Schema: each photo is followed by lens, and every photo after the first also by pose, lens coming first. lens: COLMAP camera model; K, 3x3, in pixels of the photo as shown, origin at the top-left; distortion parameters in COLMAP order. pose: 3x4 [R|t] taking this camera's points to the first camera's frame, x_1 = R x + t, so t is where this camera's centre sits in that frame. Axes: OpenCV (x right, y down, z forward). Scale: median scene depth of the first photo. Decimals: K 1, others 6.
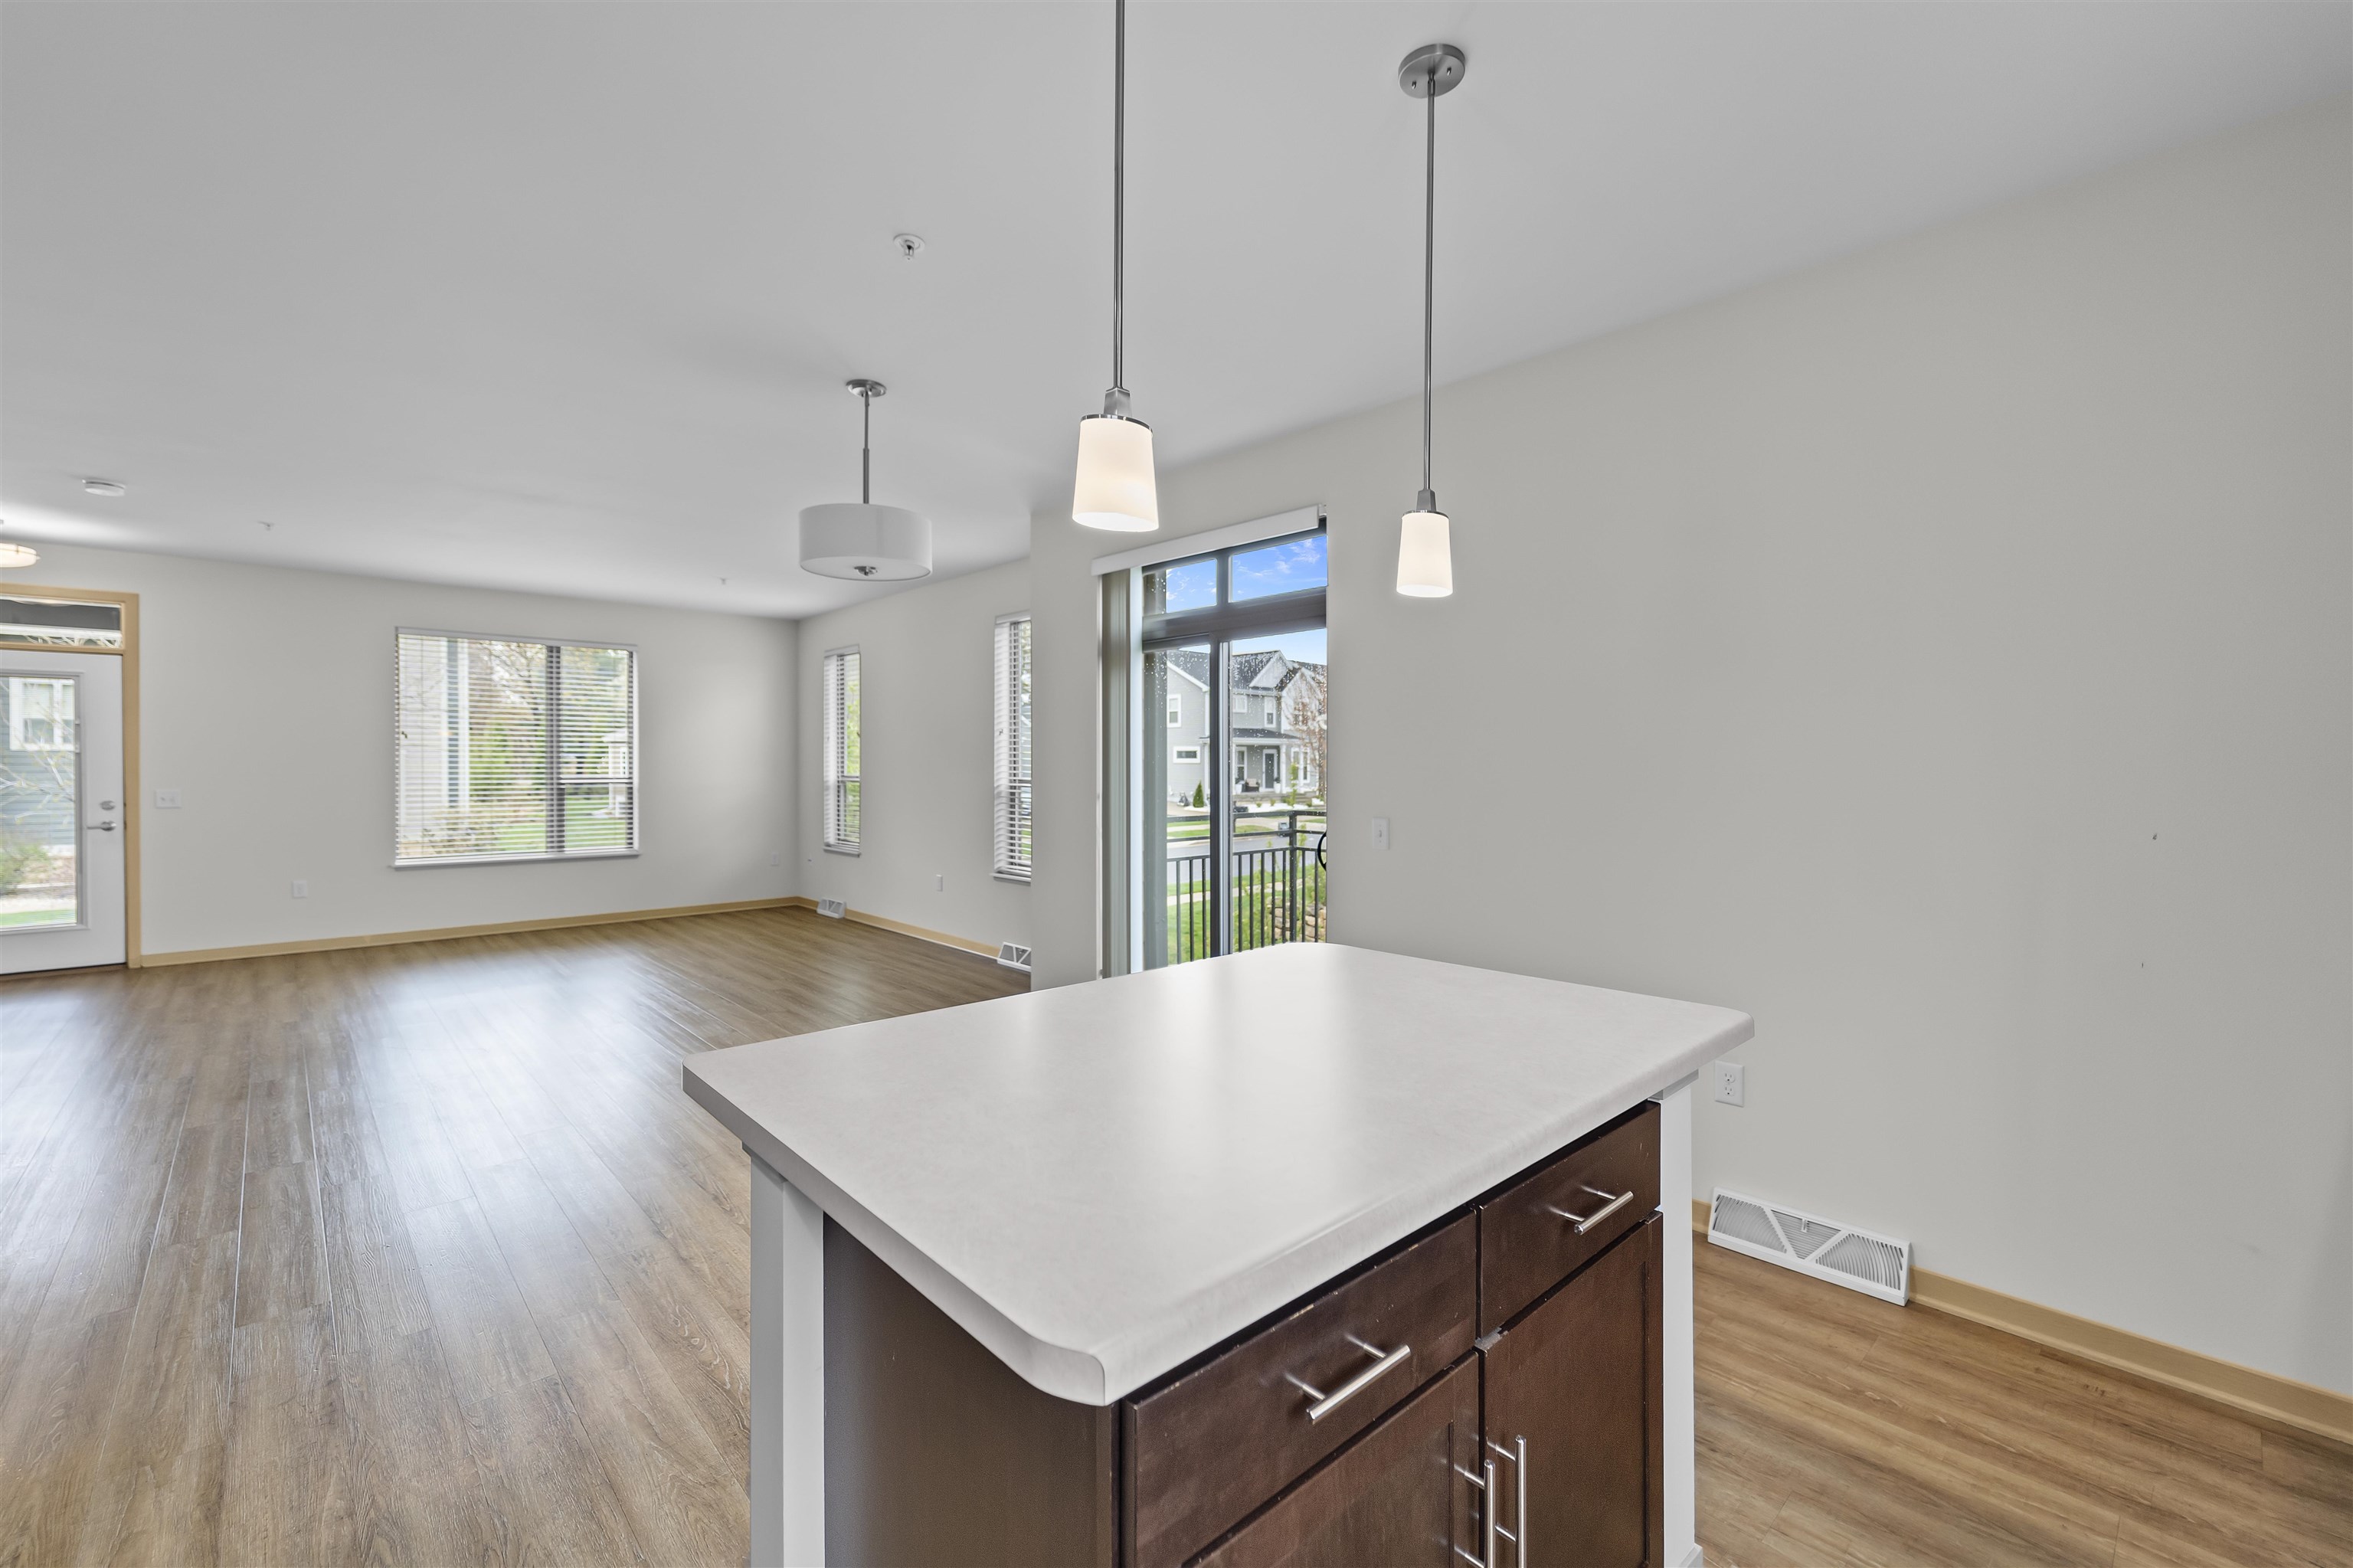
lens RADIAL K [[973.9, 0, 1191.0], [0, 973.9, 774.4], [0, 0, 1]] dist [-0.000975, -0.000276]
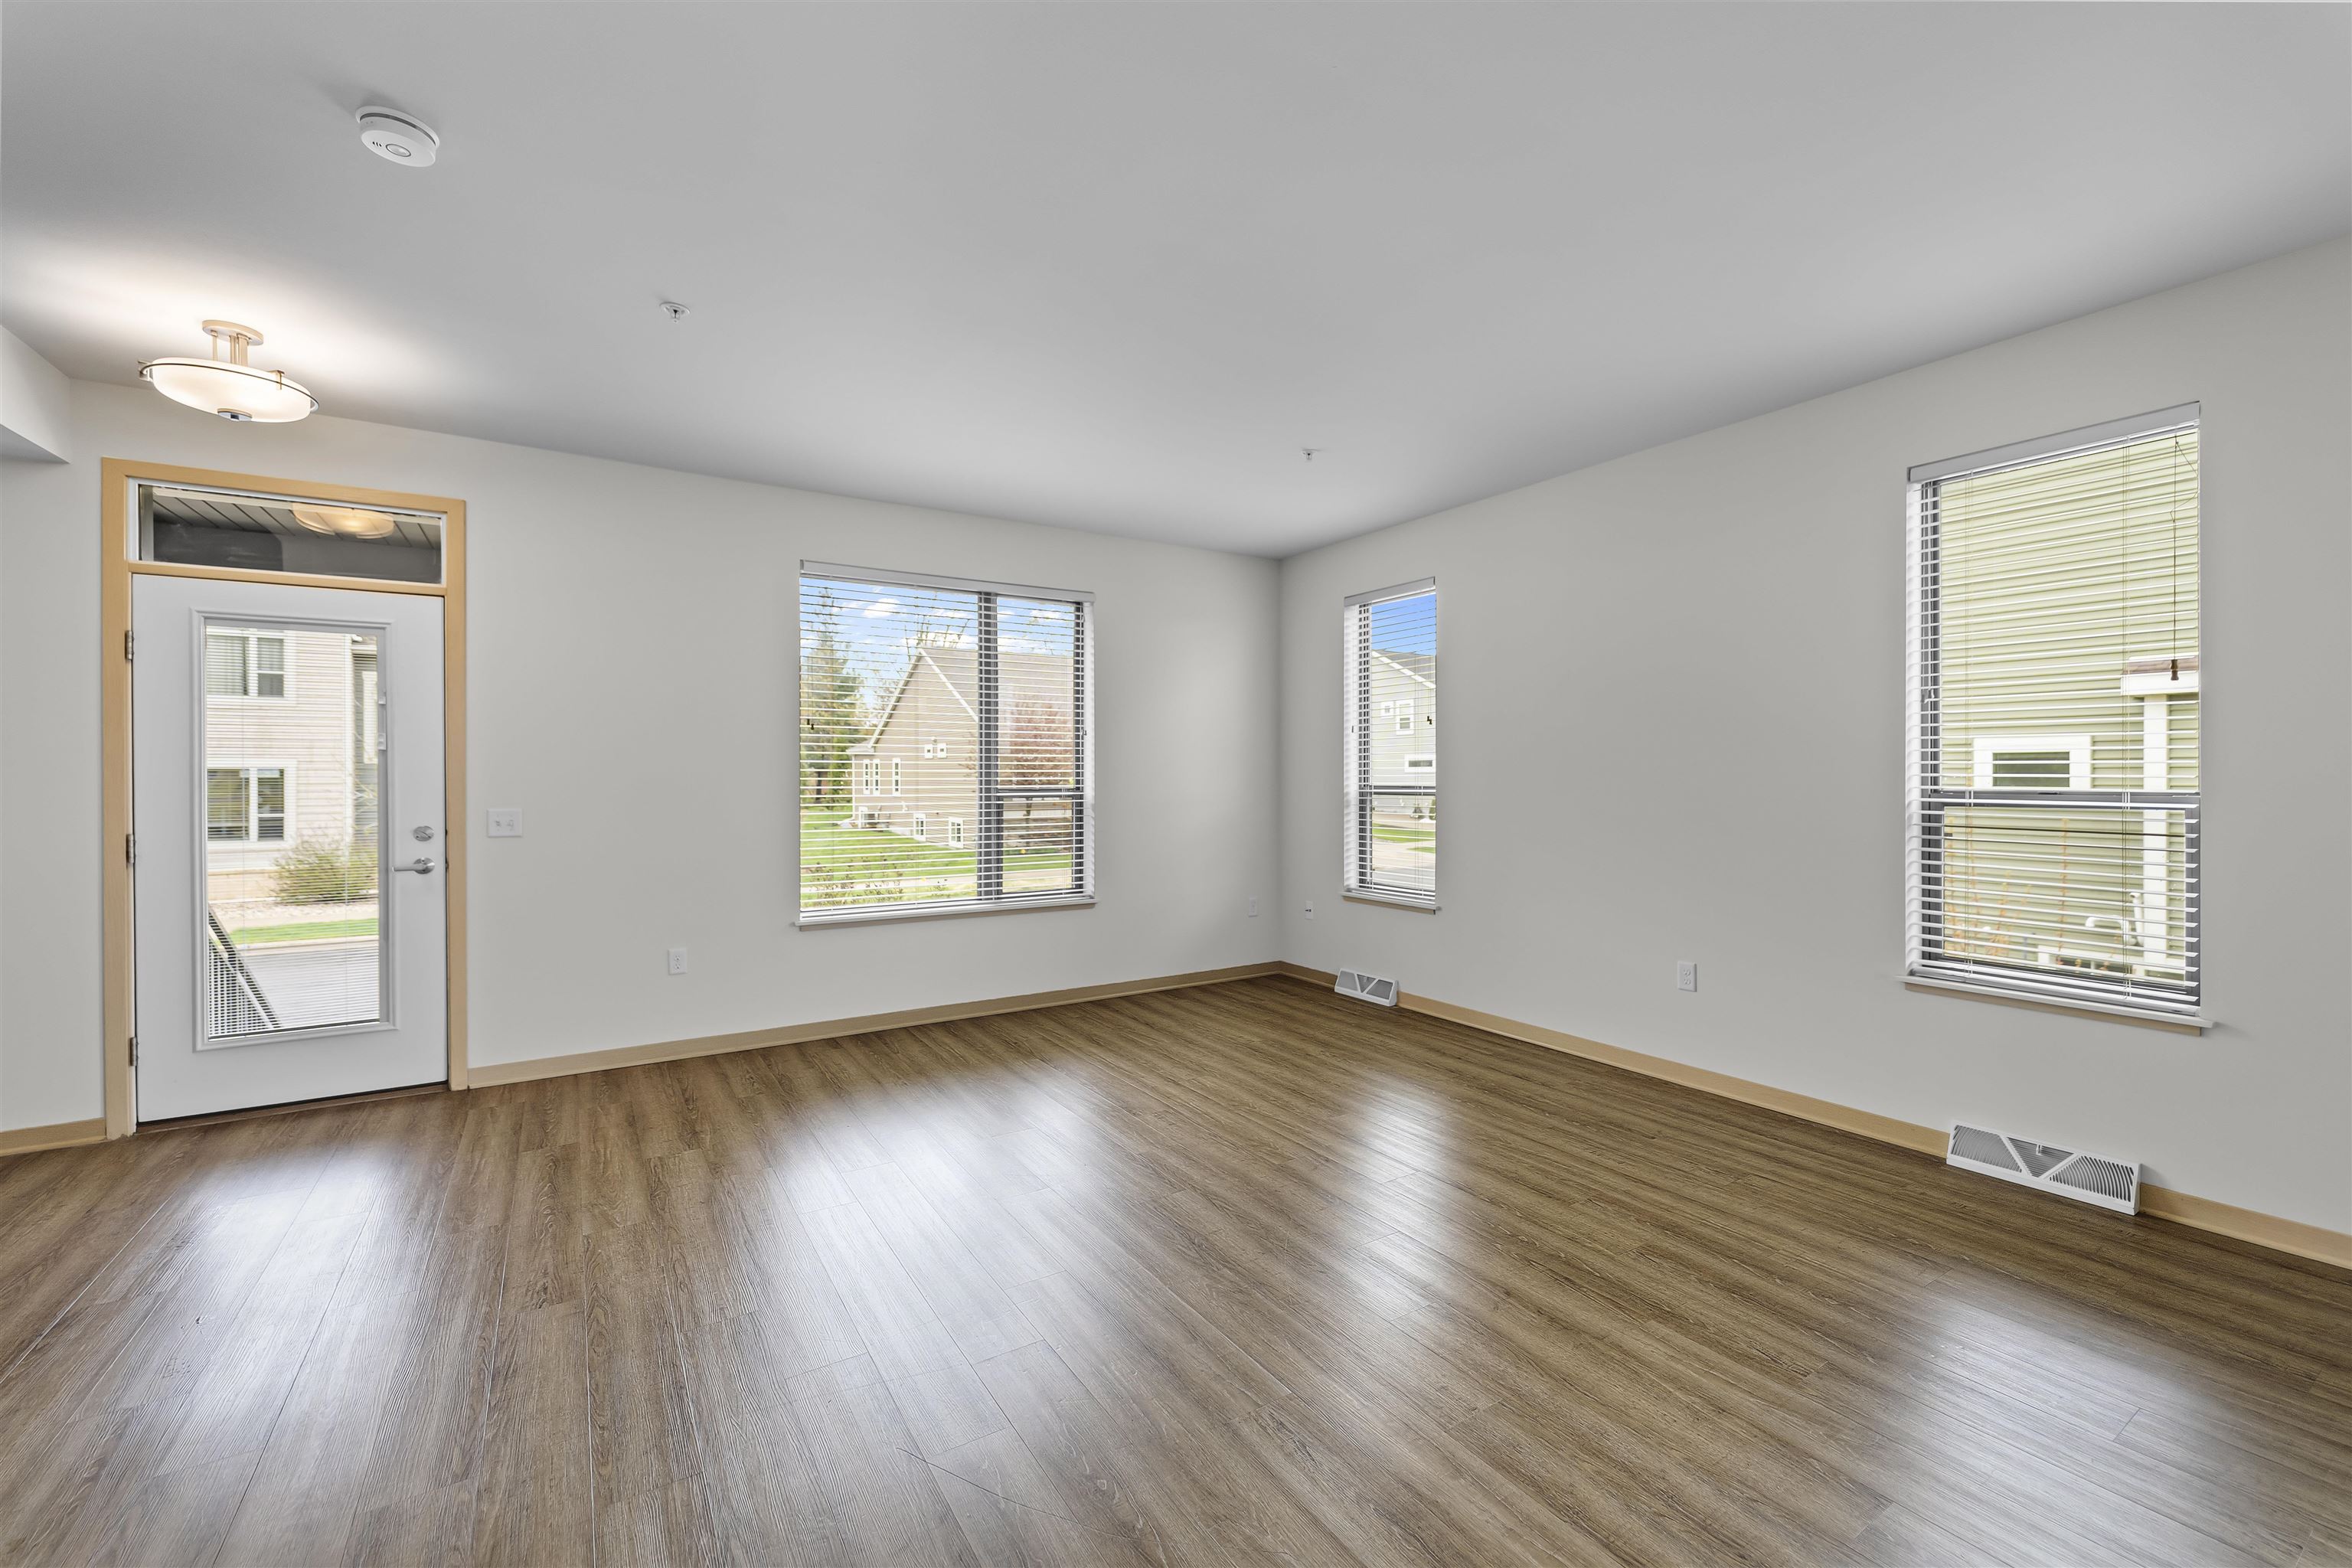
lens RADIAL K [[965.5, 0, 1176.0], [0, 965.5, 784.0], [0, 0, 1]] dist [0.009842, 0.000173]
pose [[0.981710, -0.003076, -0.190358, -0.485508], [0.002831, 0.999995, -0.001558, 0.002157], [0.190362, 0.000990, 0.981714, 0.447236]]
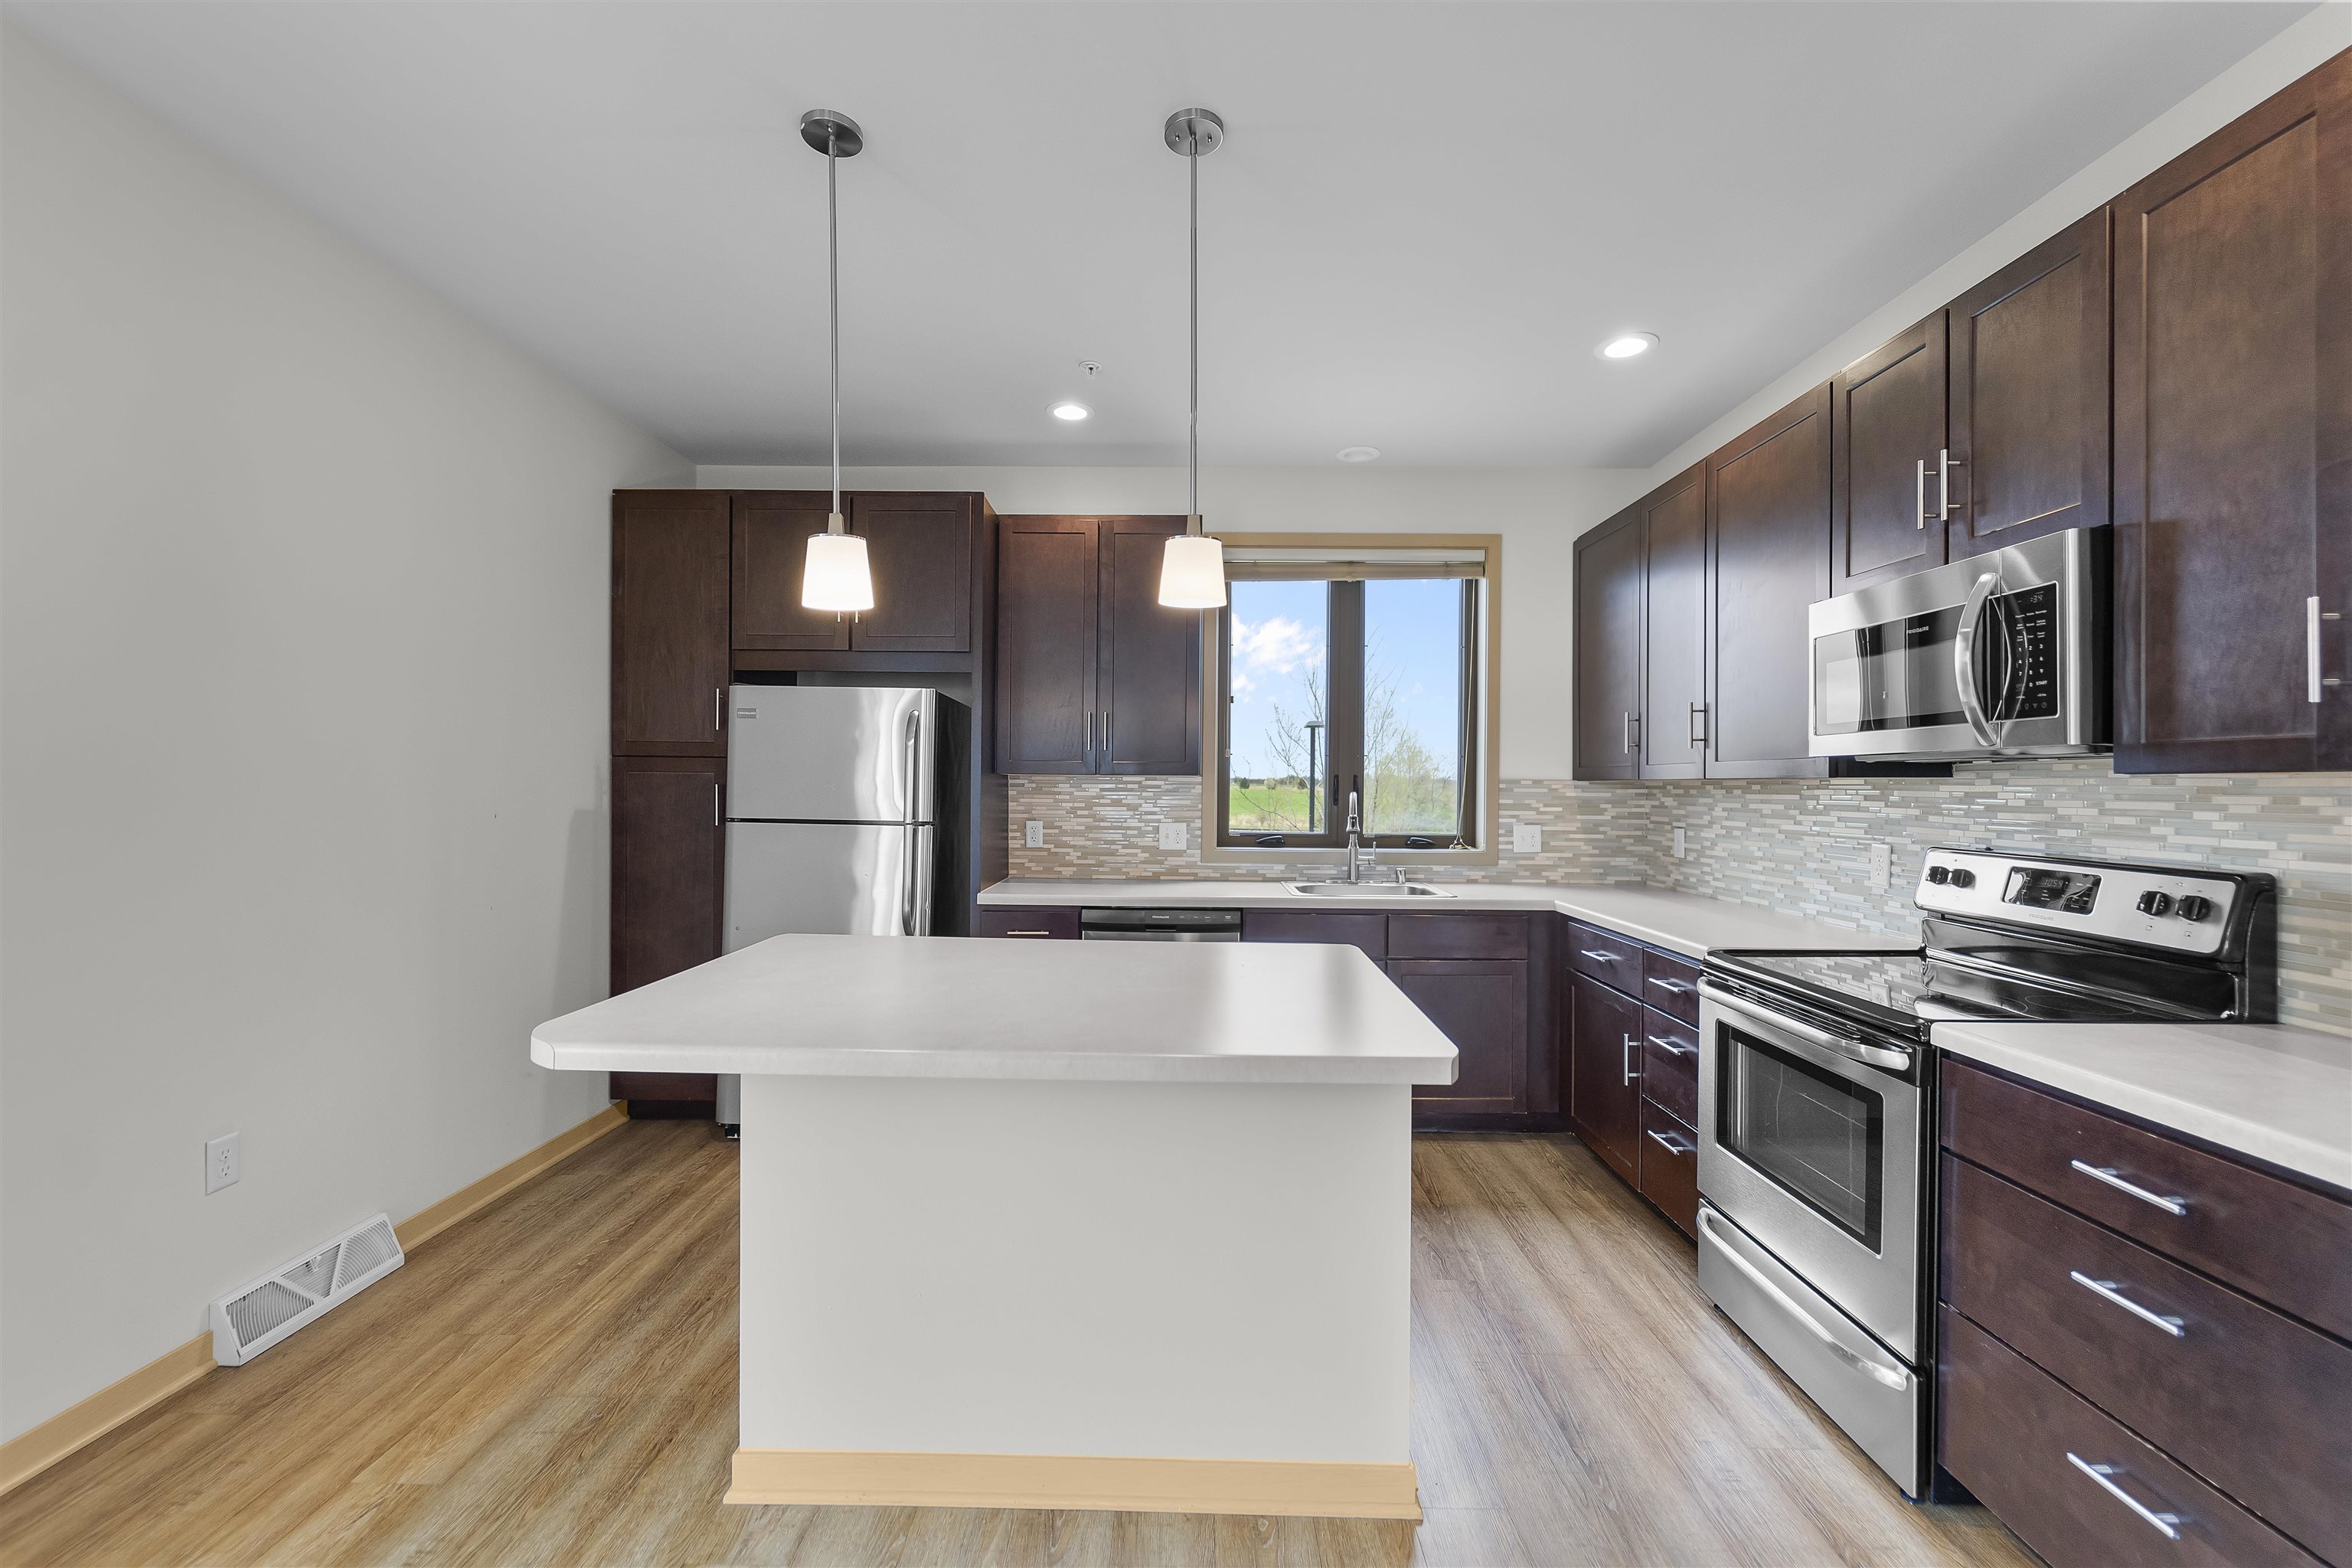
lens RADIAL K [[958.1, 0, 1176.0], [0, 958.1, 784.0], [0, 0, 1]] dist [-0.002425, -0.000475]
pose [[-0.717767, -0.007429, 0.696244, -0.227689], [-0.002898, 0.999966, 0.007682, 0.002350], [-0.696277, 0.003496, -0.717765, 0.434489]]
